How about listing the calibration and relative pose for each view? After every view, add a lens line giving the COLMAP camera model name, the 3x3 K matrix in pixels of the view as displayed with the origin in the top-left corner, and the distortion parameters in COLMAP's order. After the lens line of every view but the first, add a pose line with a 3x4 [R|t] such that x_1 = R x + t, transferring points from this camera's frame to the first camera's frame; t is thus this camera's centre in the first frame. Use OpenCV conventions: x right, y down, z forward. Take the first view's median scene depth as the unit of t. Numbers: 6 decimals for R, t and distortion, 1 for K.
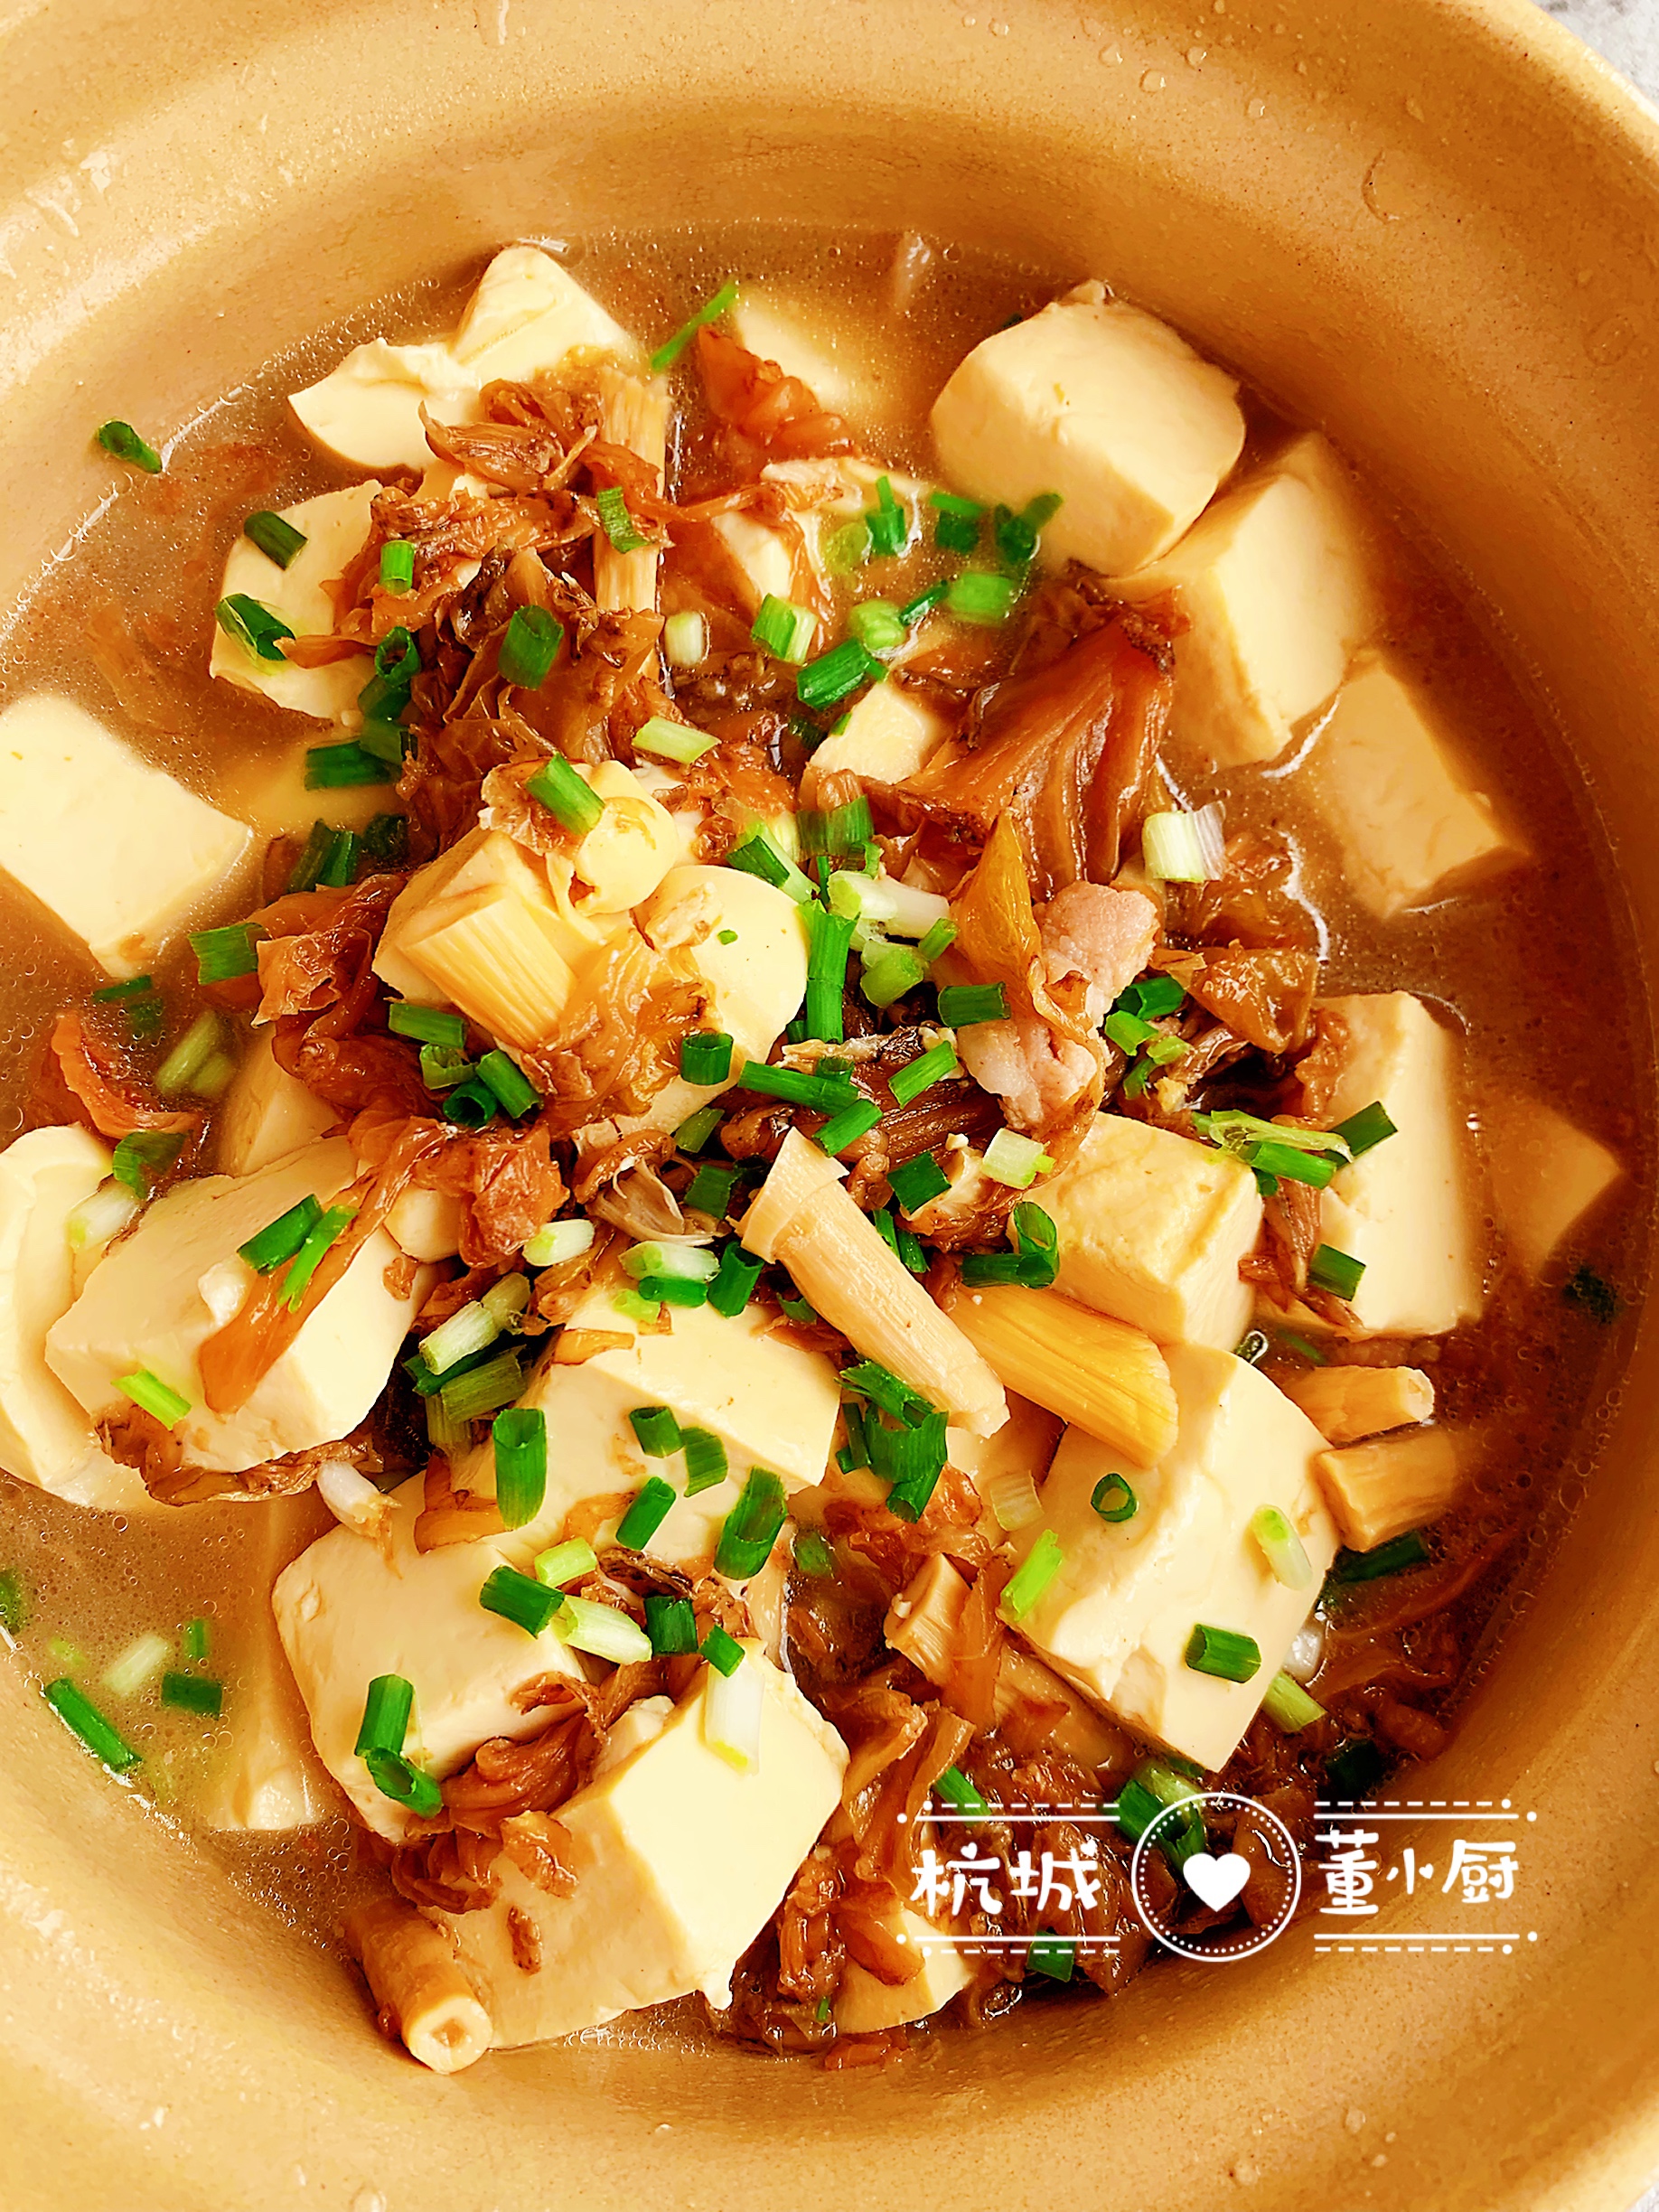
lens RADIAL K [[1684.4, 0, 829.5], [0, 1684.4, 1106.0], [0, 0, 1]] dist [0.091095, -0.243619]
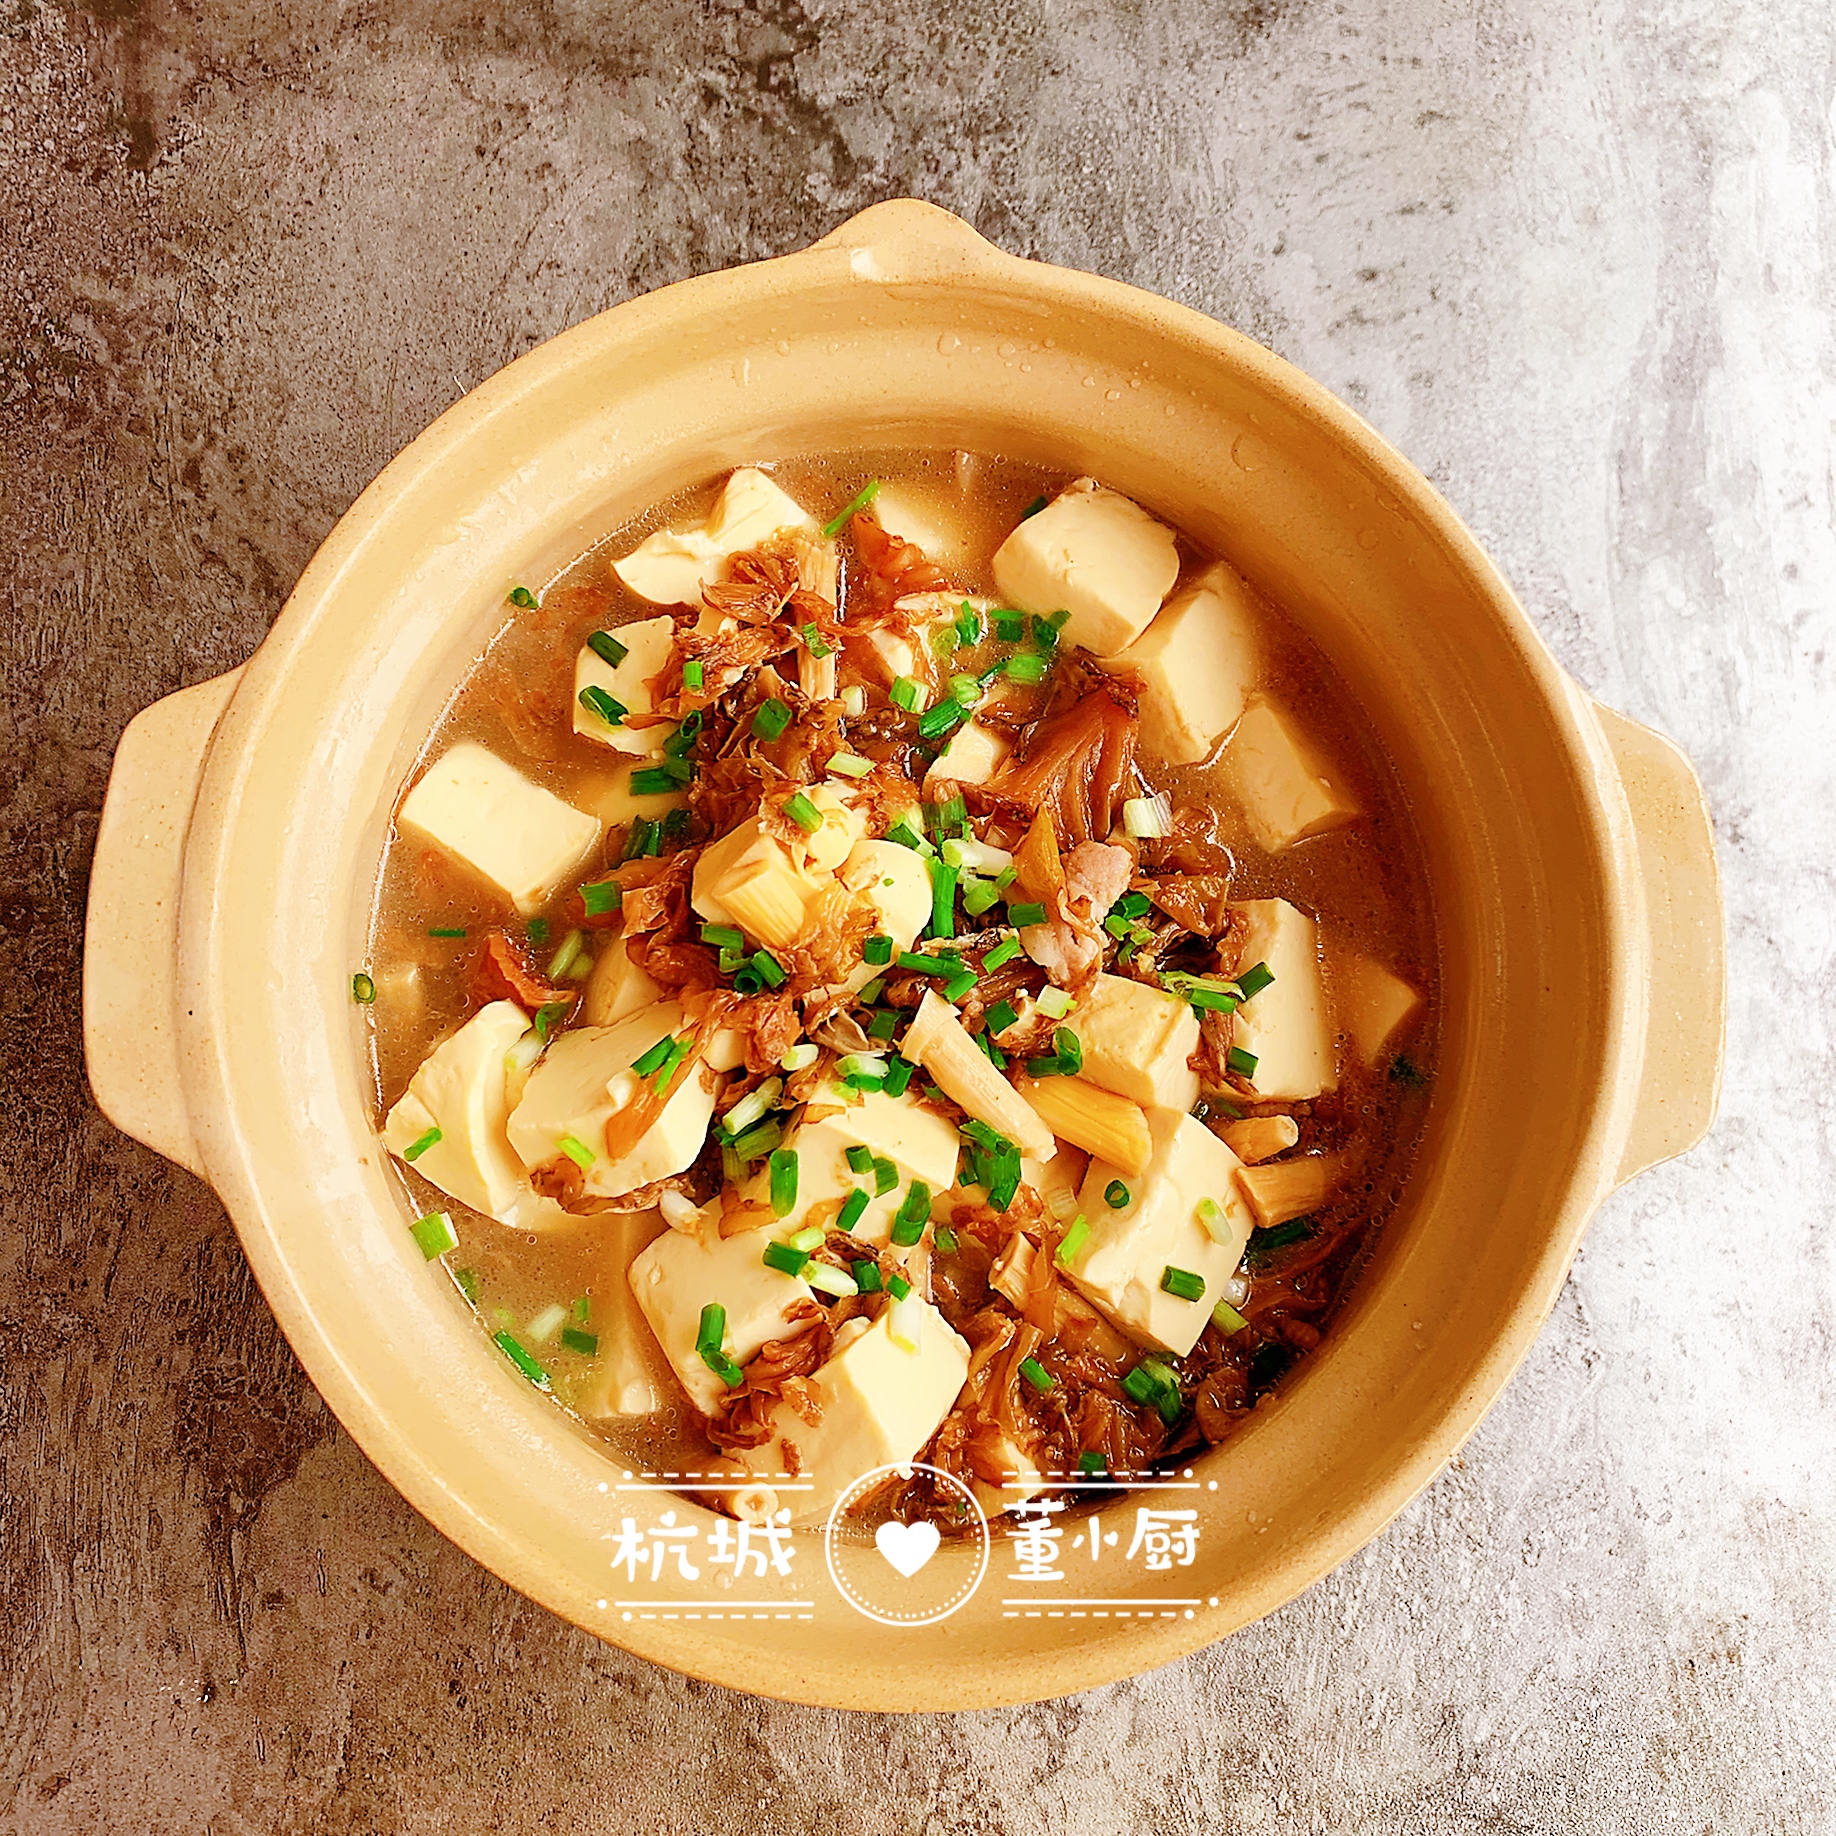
lens RADIAL K [[1791.6, 0, 926.0], [0, 1791.6, 848.1], [0, 0, 1]] dist [0.121083, -0.001307]
pose [[0.999459, -0.029294, 0.014963, -0.046313], [0.030146, 0.997723, -0.060327, -0.019904], [-0.013162, 0.060745, 0.998067, -0.859784]]
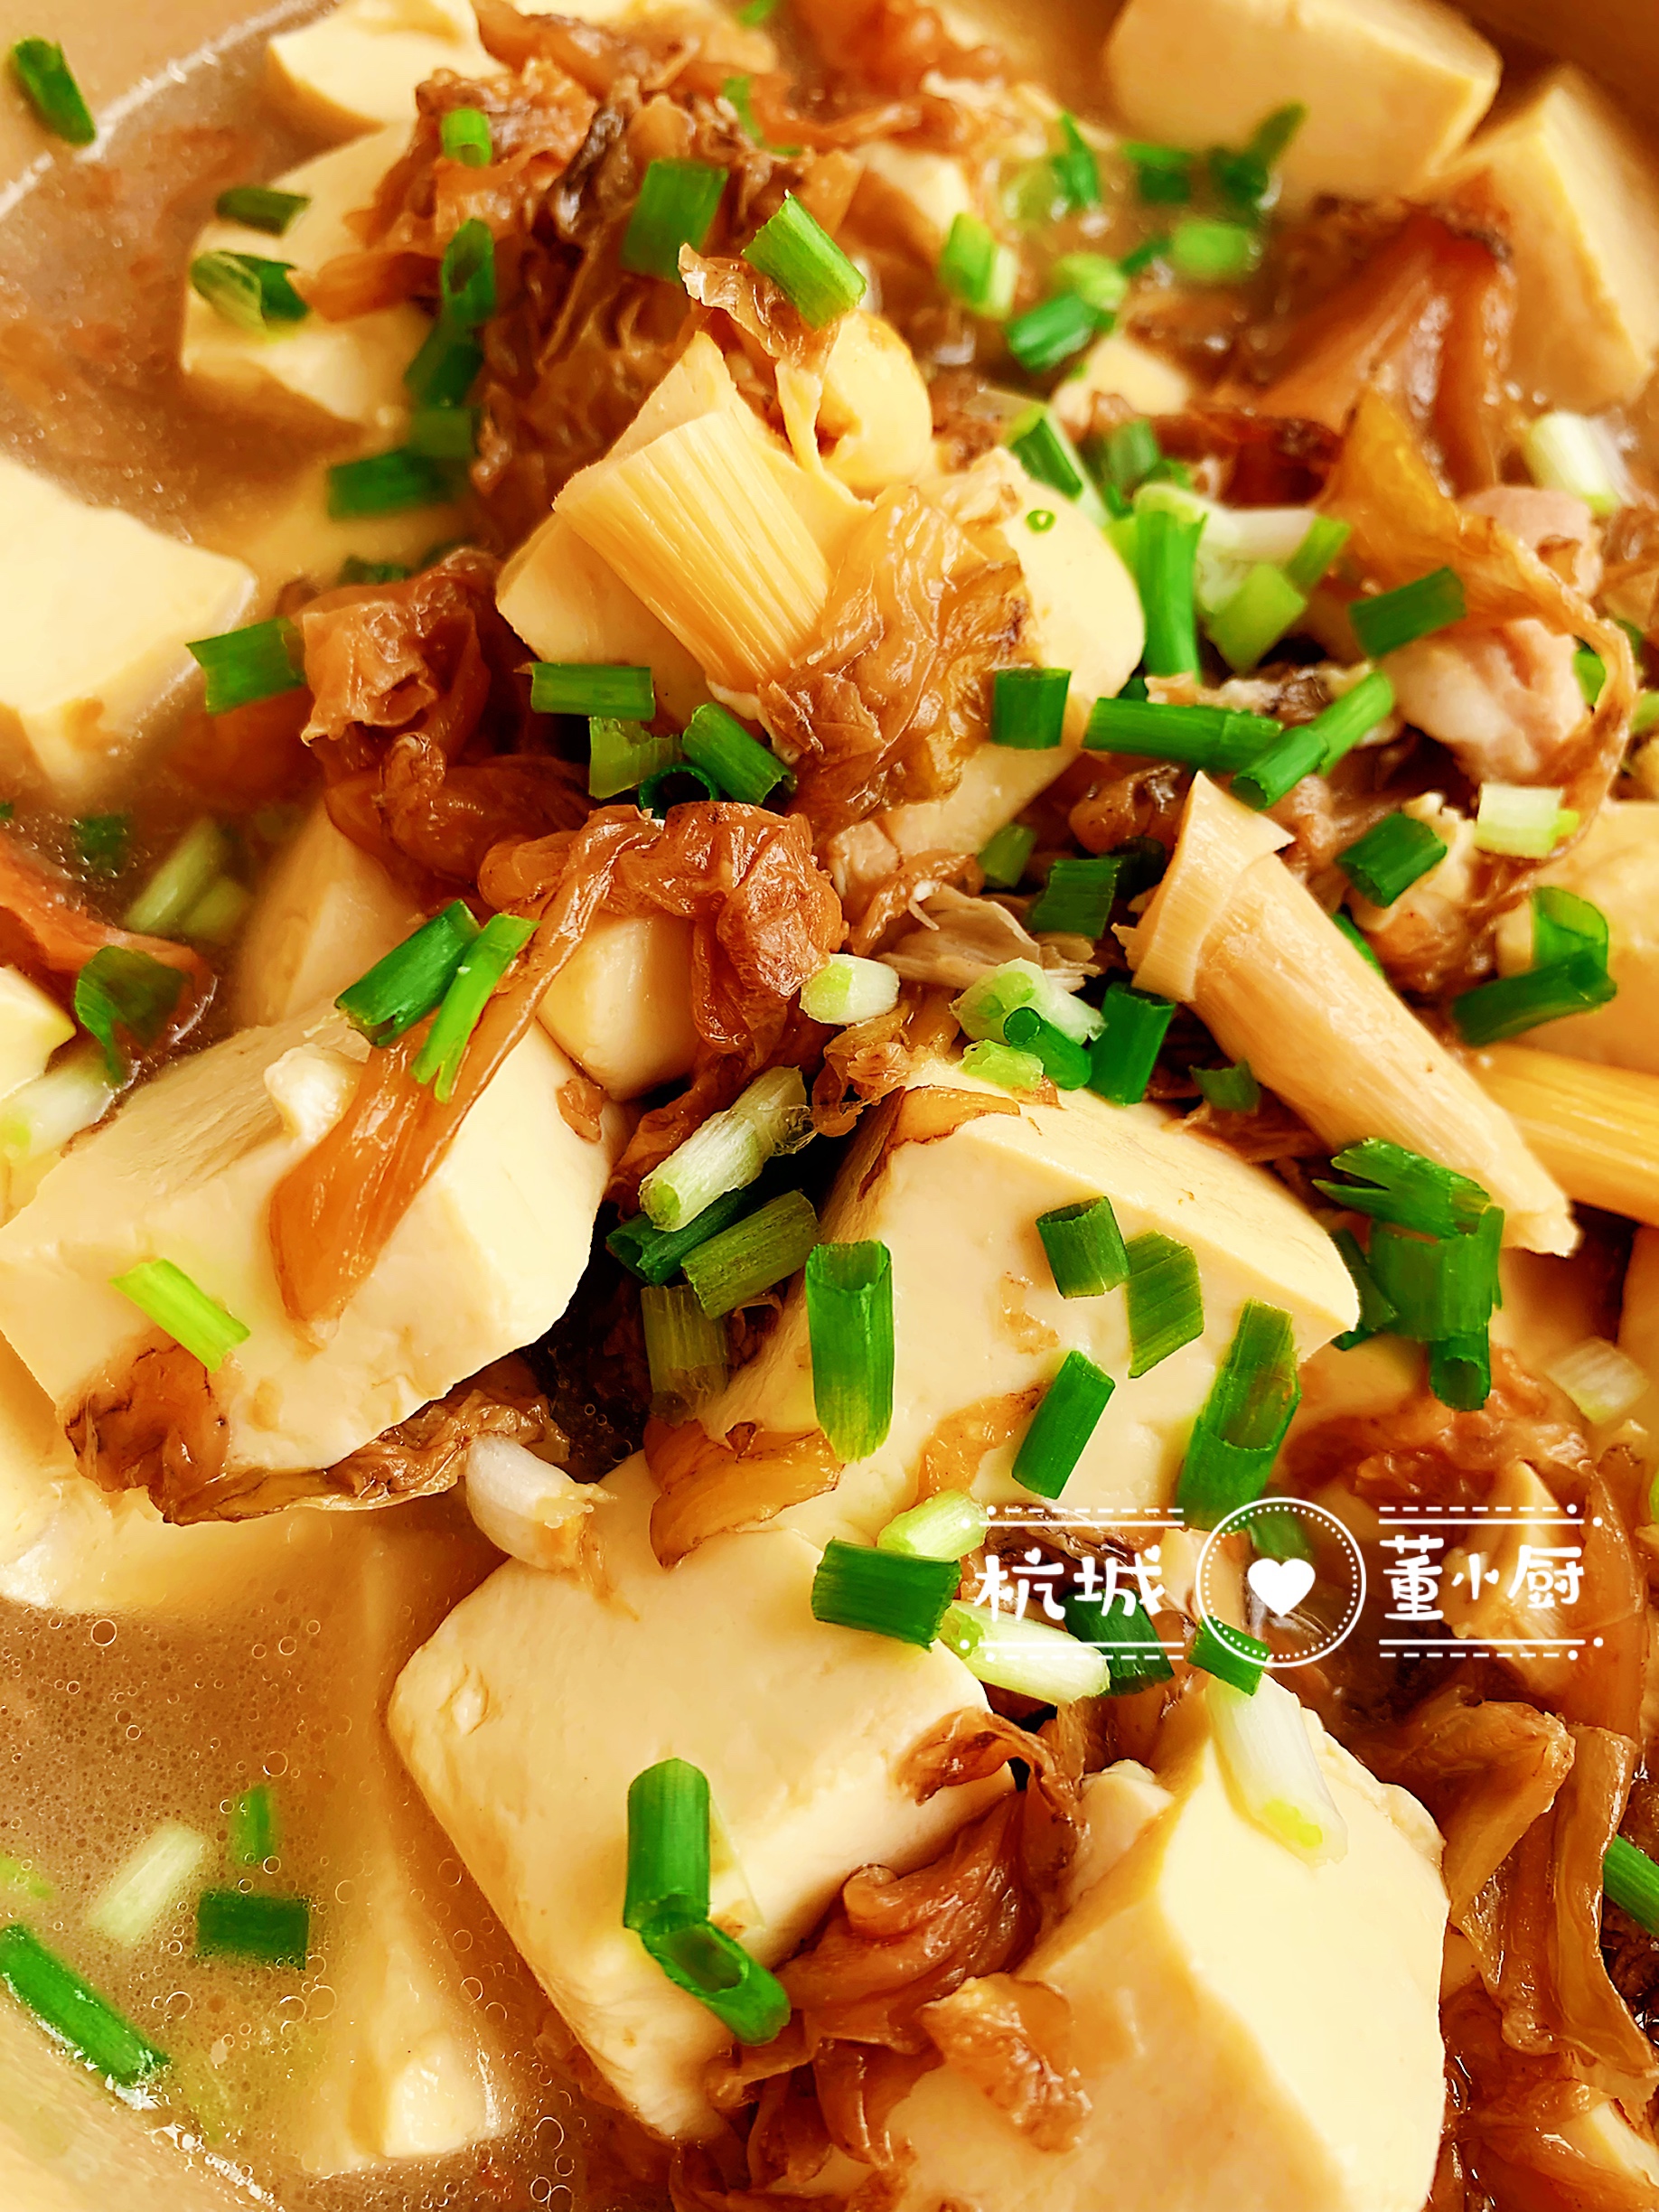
lens RADIAL K [[1755.5, 0, 829.5], [0, 1755.5, 1106.0], [0, 0, 1]] dist [-0.019243, -0.007474]
pose [[0.989031, -0.109999, 0.098576, -0.222043], [0.128701, 0.969258, -0.209704, 0.237431], [-0.072478, 0.220091, 0.972783, 0.381787]]
